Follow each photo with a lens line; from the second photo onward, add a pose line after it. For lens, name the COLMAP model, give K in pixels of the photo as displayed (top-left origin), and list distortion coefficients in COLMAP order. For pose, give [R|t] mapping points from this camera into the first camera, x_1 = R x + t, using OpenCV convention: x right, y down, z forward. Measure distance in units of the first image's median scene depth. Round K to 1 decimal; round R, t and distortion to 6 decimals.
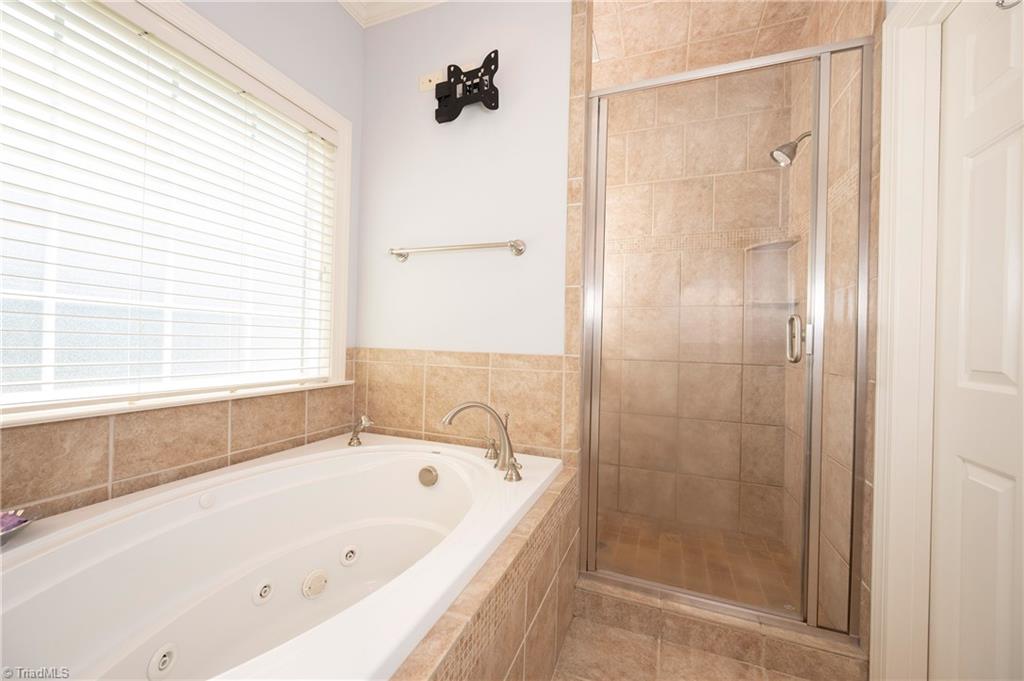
lens RADIAL K [[396.6, 0, 510.0], [0, 396.6, 342.2], [0, 0, 1]] dist [-0.003648, -0.000231]
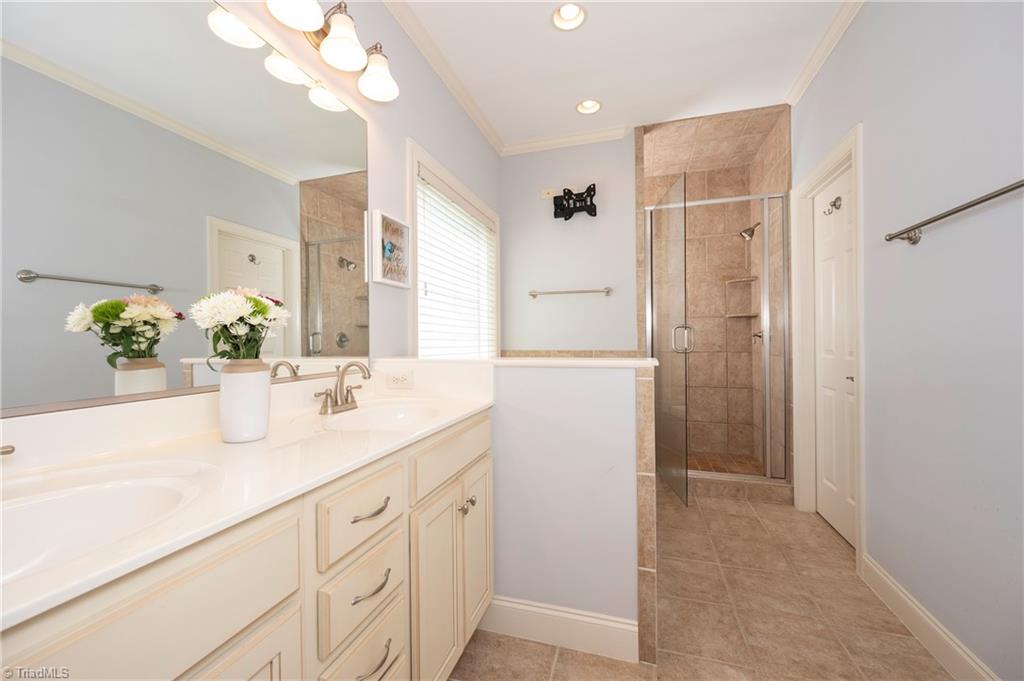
lens RADIAL K [[396.6, 0, 514.3], [0, 396.6, 341.1], [0, 0, 1]] dist [-0.003648, -0.000231]
pose [[0.997169, -0.033801, 0.067161, -0.508399], [0.033776, 0.999428, 0.001507, -0.028429], [-0.067174, 0.000766, 0.997741, -0.734983]]
